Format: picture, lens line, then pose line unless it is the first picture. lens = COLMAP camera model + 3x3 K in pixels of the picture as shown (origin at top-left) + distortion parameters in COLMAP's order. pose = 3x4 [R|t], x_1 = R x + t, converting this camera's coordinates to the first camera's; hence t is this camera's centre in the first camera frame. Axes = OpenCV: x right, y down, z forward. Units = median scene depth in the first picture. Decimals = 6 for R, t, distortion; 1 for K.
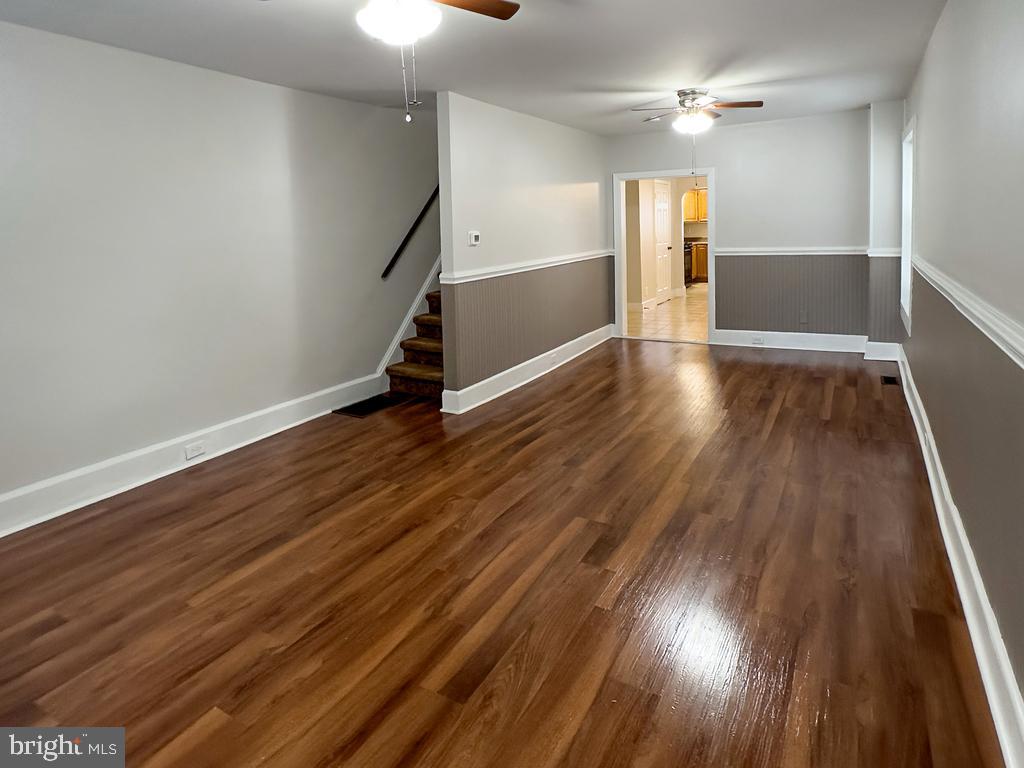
lens RADIAL K [[584.5, 0, 512.0], [0, 584.5, 384.0], [0, 0, 1]] dist [0.006512, 0.000920]
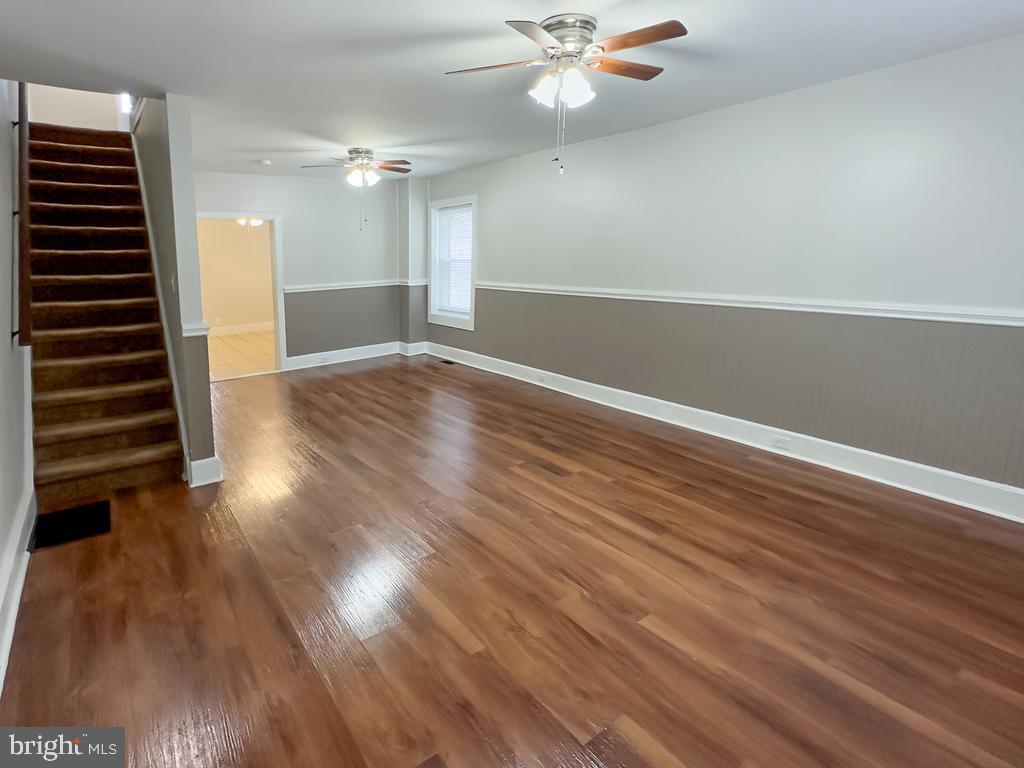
lens RADIAL K [[542.7, 0, 512.0], [0, 542.7, 384.0], [0, 0, 1]] dist [0.001381, 0.000064]
pose [[0.398543, -0.204497, 0.894061, -1.254819], [0.256822, 0.960710, 0.105259, -0.124279], [-0.880458, 0.187664, 0.435403, 0.491251]]
